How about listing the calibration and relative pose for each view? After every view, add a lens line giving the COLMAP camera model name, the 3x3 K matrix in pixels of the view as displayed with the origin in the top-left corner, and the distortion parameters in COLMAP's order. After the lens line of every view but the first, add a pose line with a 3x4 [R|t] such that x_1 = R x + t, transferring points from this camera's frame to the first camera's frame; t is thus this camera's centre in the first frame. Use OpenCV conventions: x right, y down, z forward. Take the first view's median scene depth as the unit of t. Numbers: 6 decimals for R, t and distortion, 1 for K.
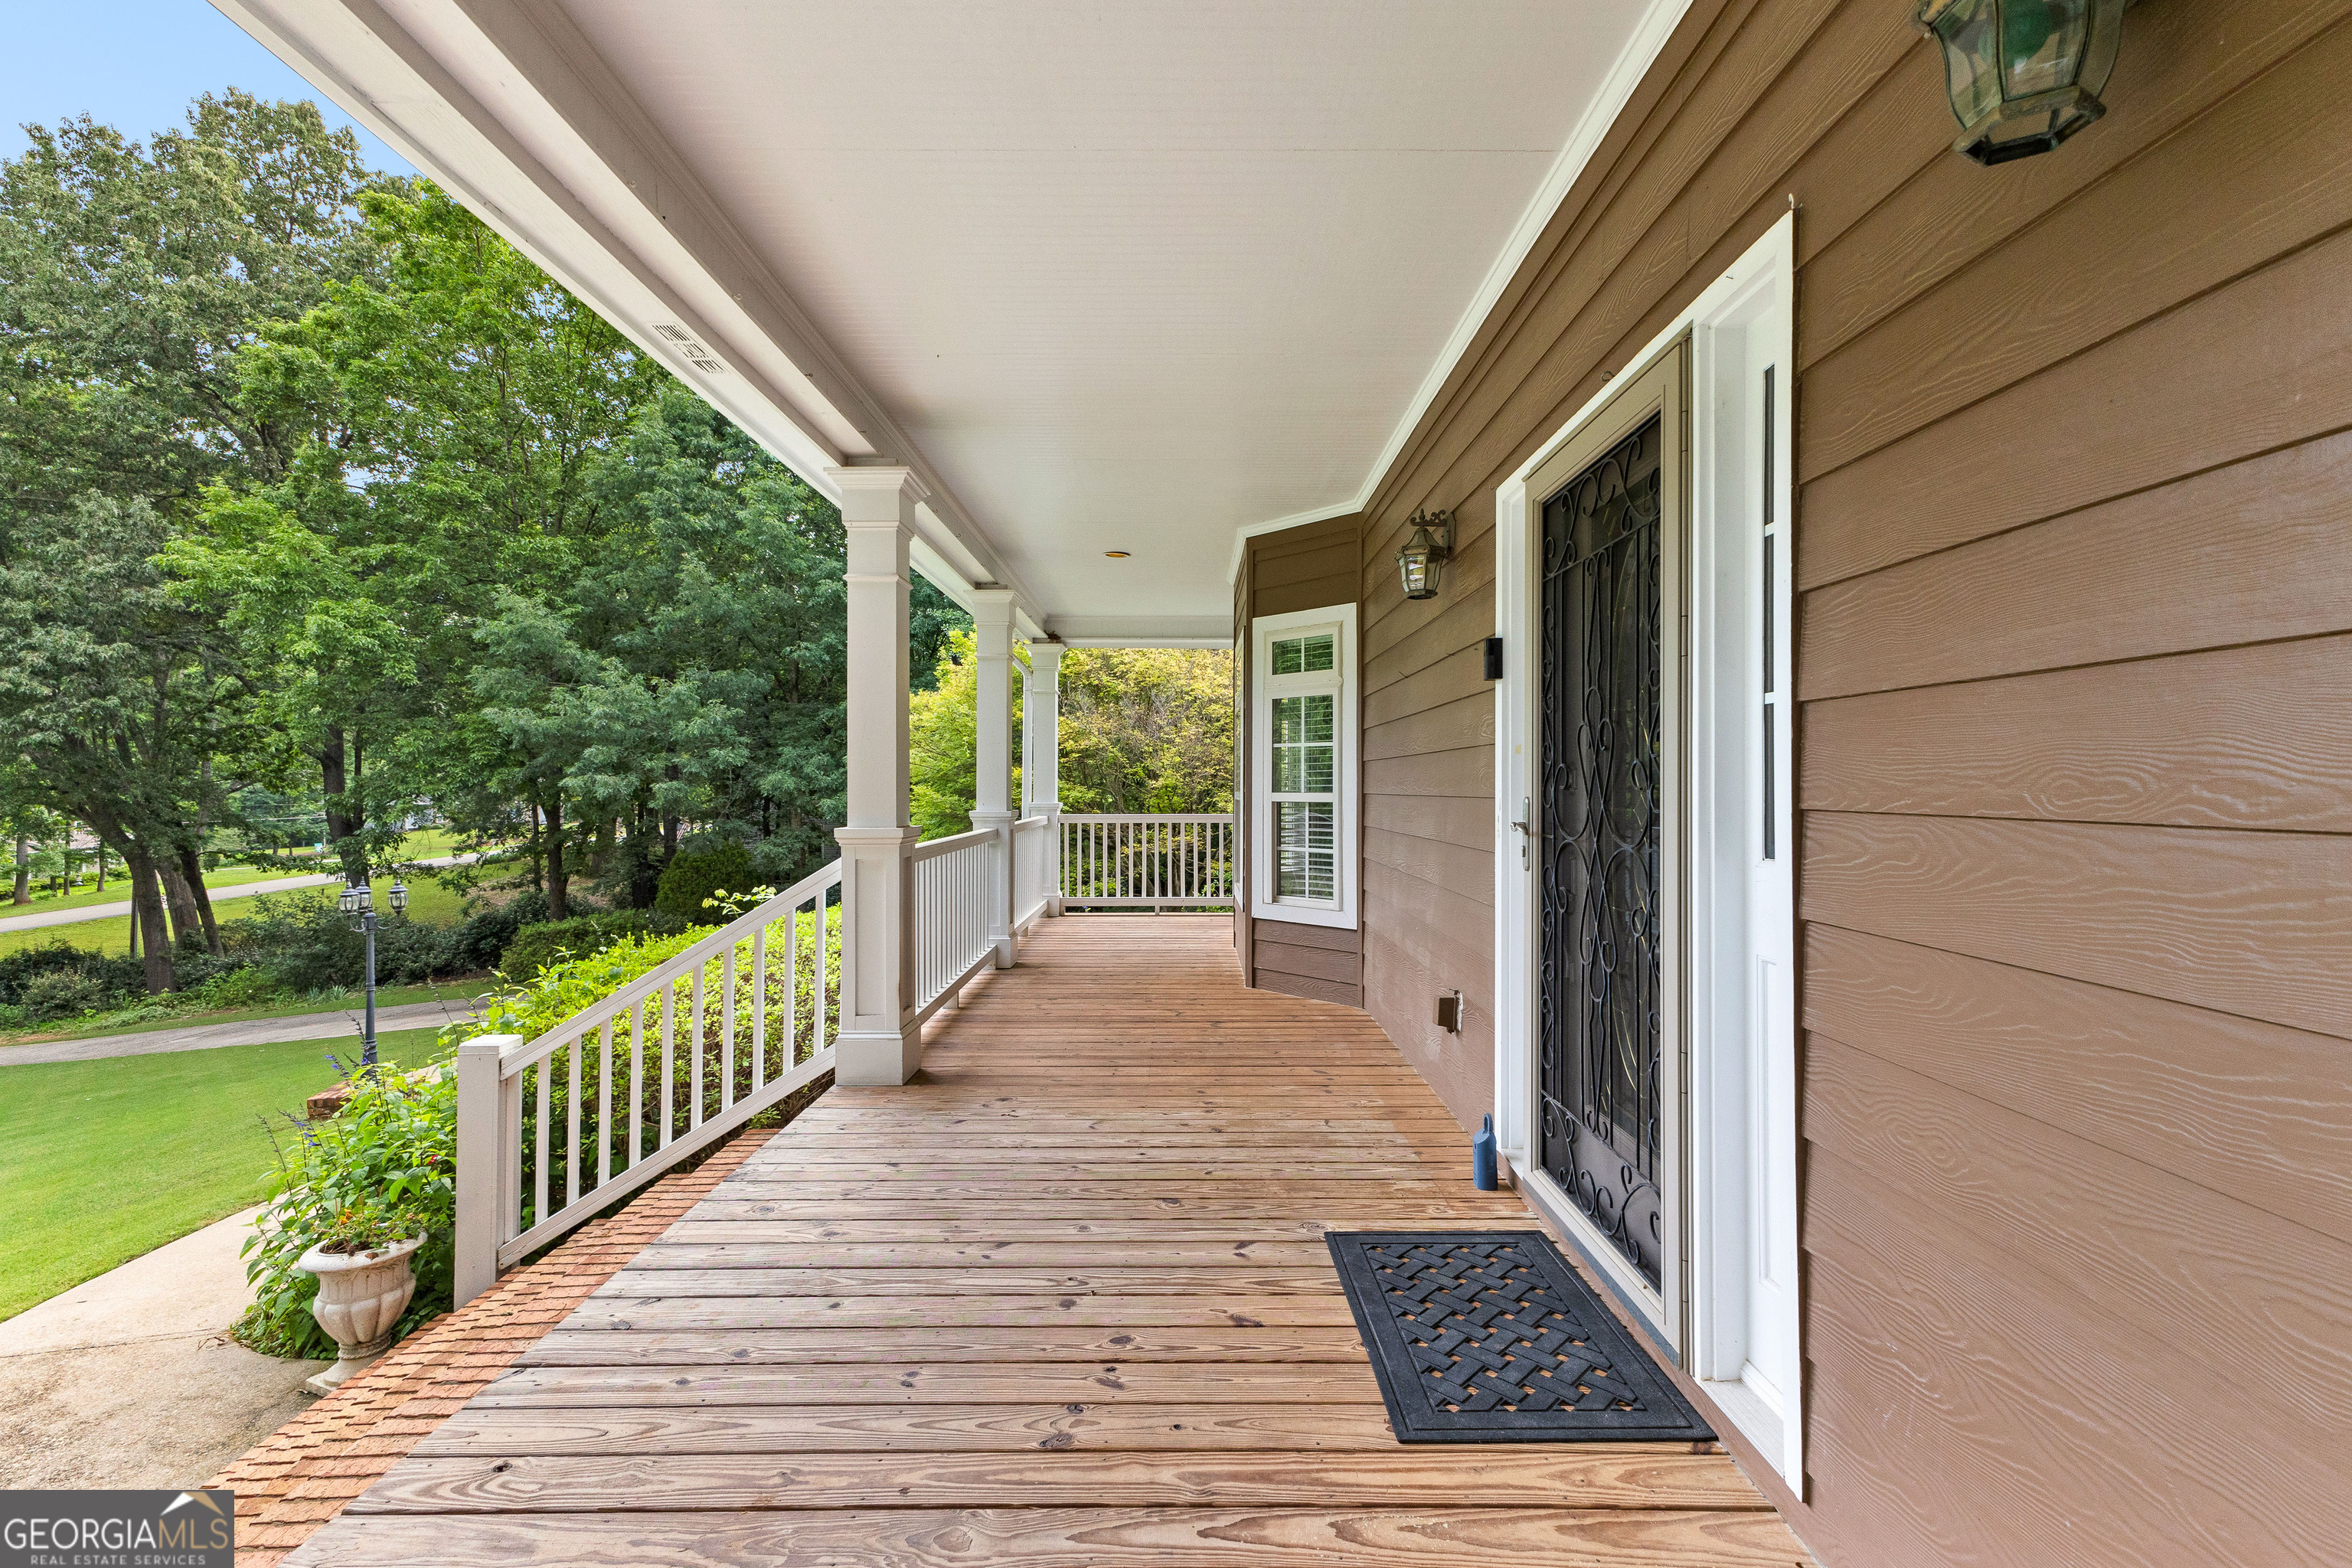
lens RADIAL K [[1029.5, 0, 1201.0], [0, 1029.5, 785.1], [0, 0, 1]] dist [0.013887, 0.000235]
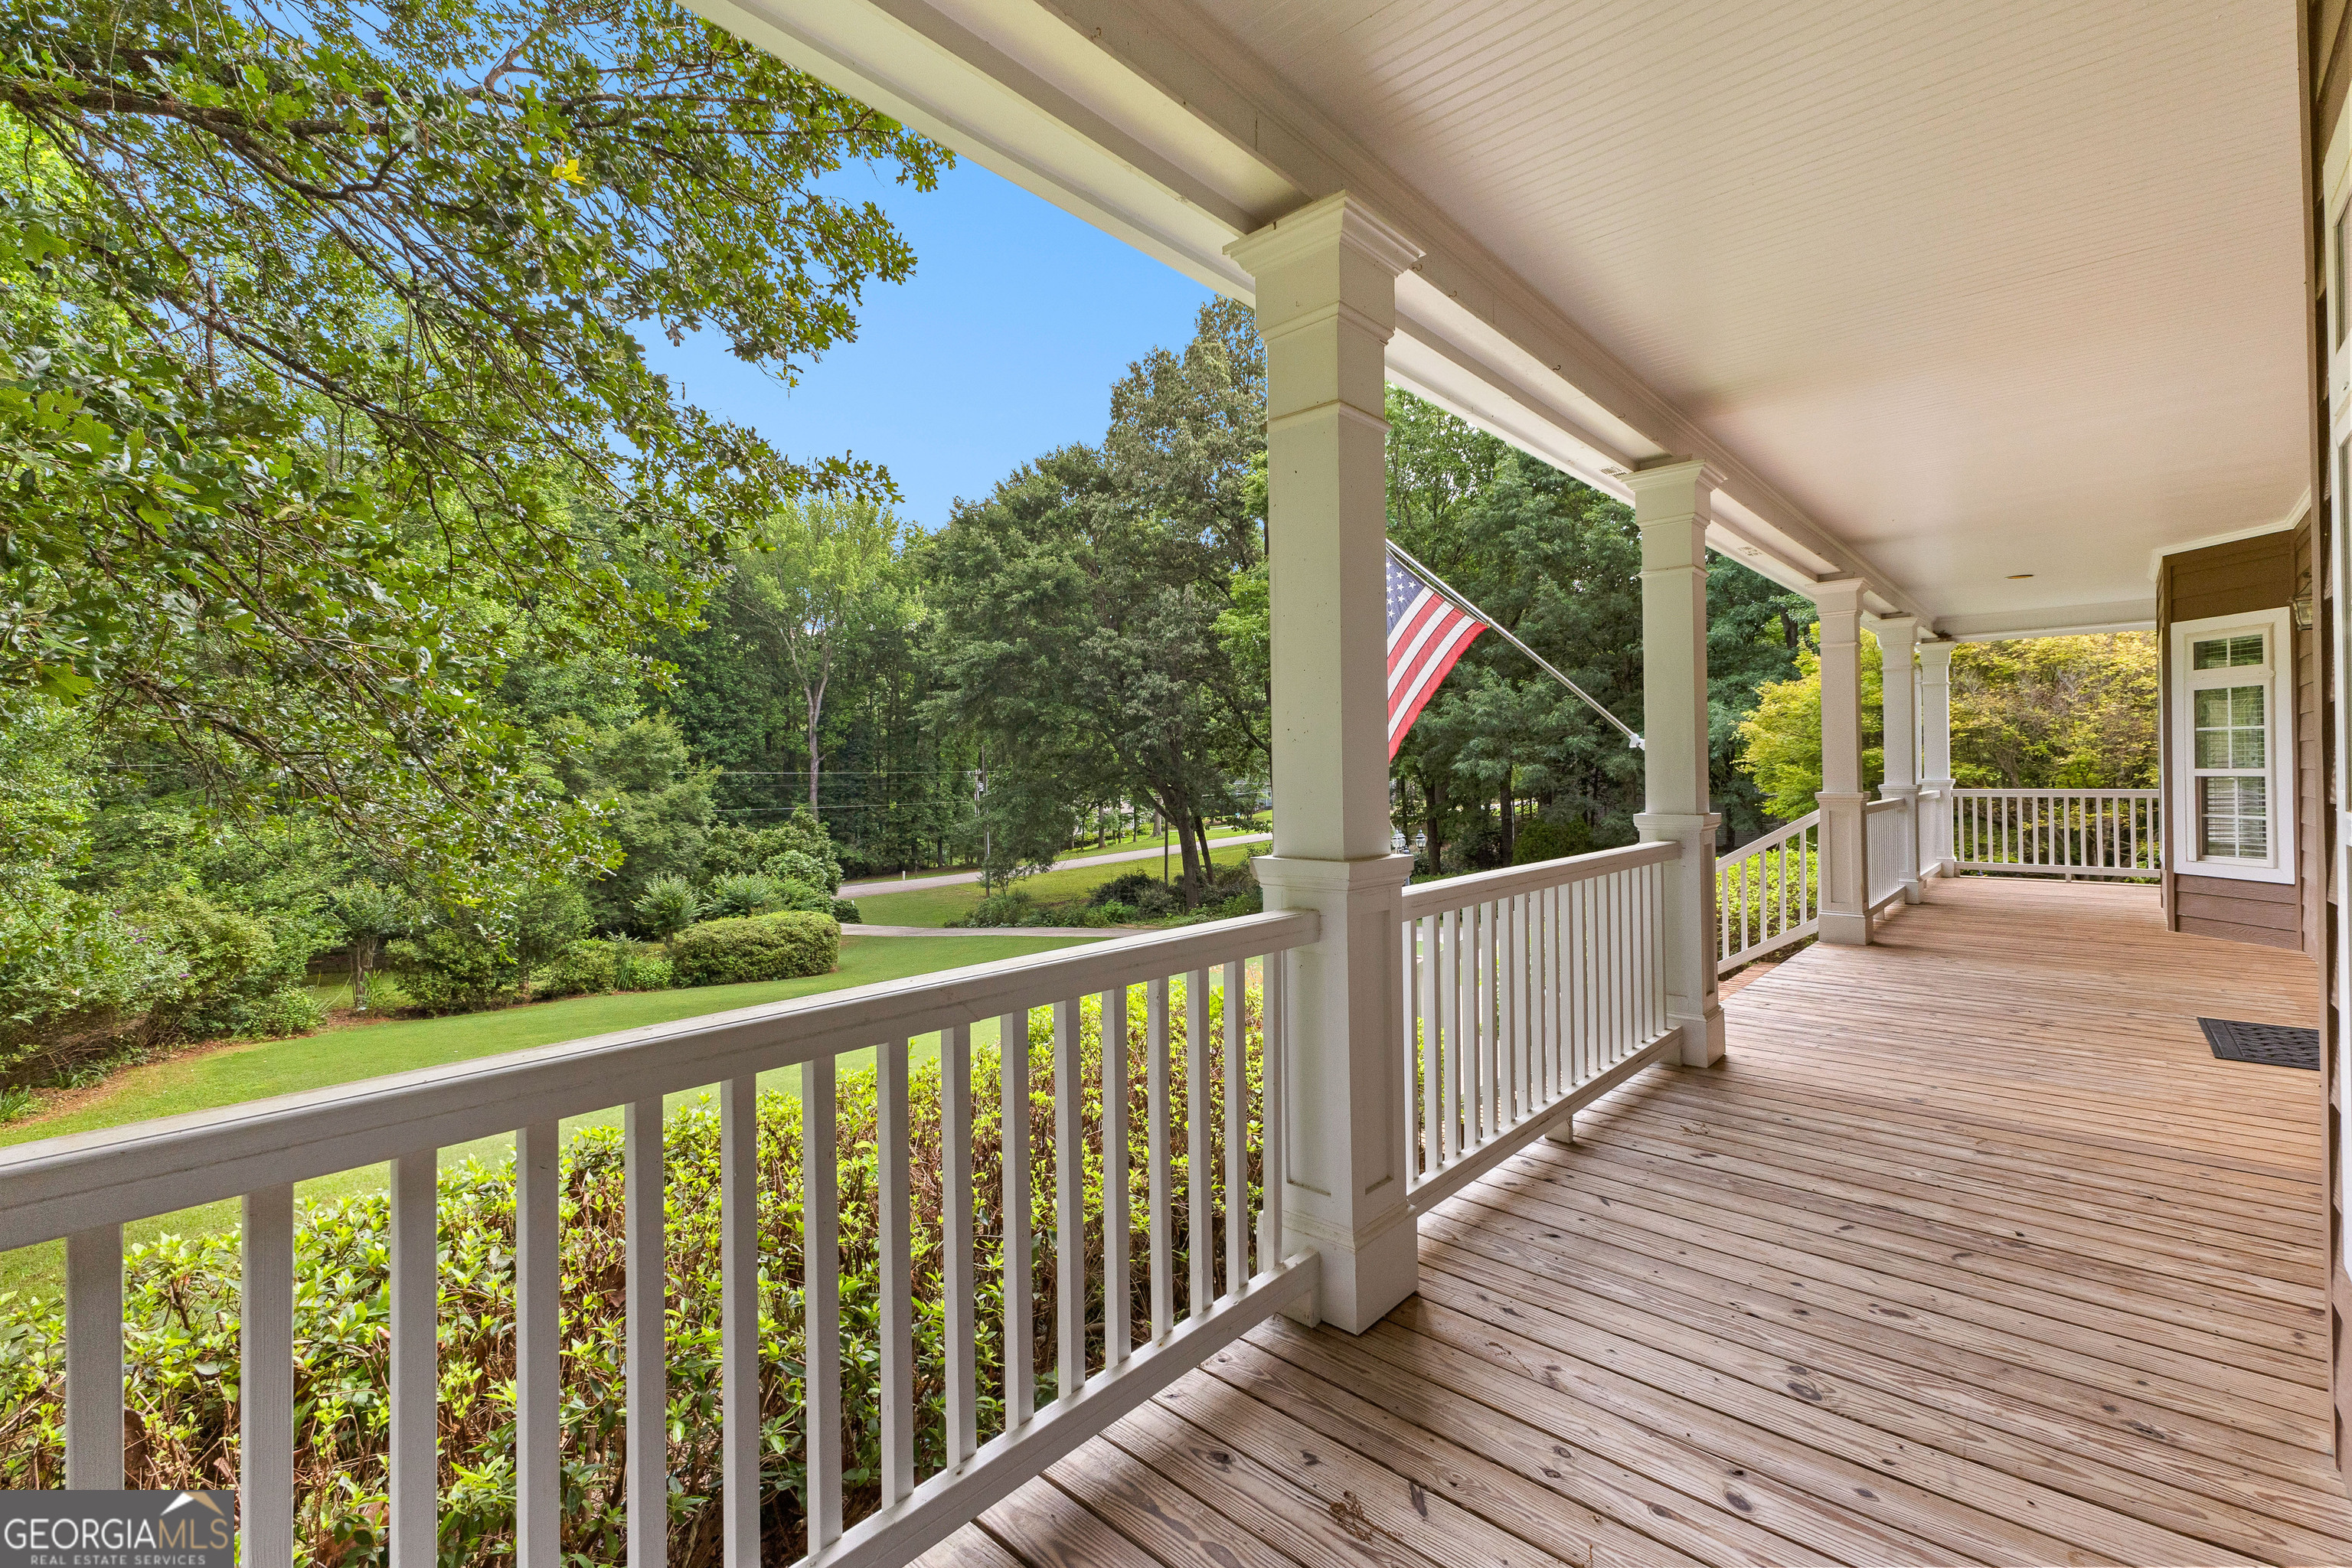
lens RADIAL K [[1015.4, 0, 1172.7], [0, 1015.4, 766.7], [0, 0, 1]] dist [0.019365, -0.008247]
pose [[0.725365, -0.011601, -0.688266, 0.015868], [0.012368, 0.999916, -0.003819, -0.002765], [0.688253, -0.005742, 0.725448, -0.380547]]
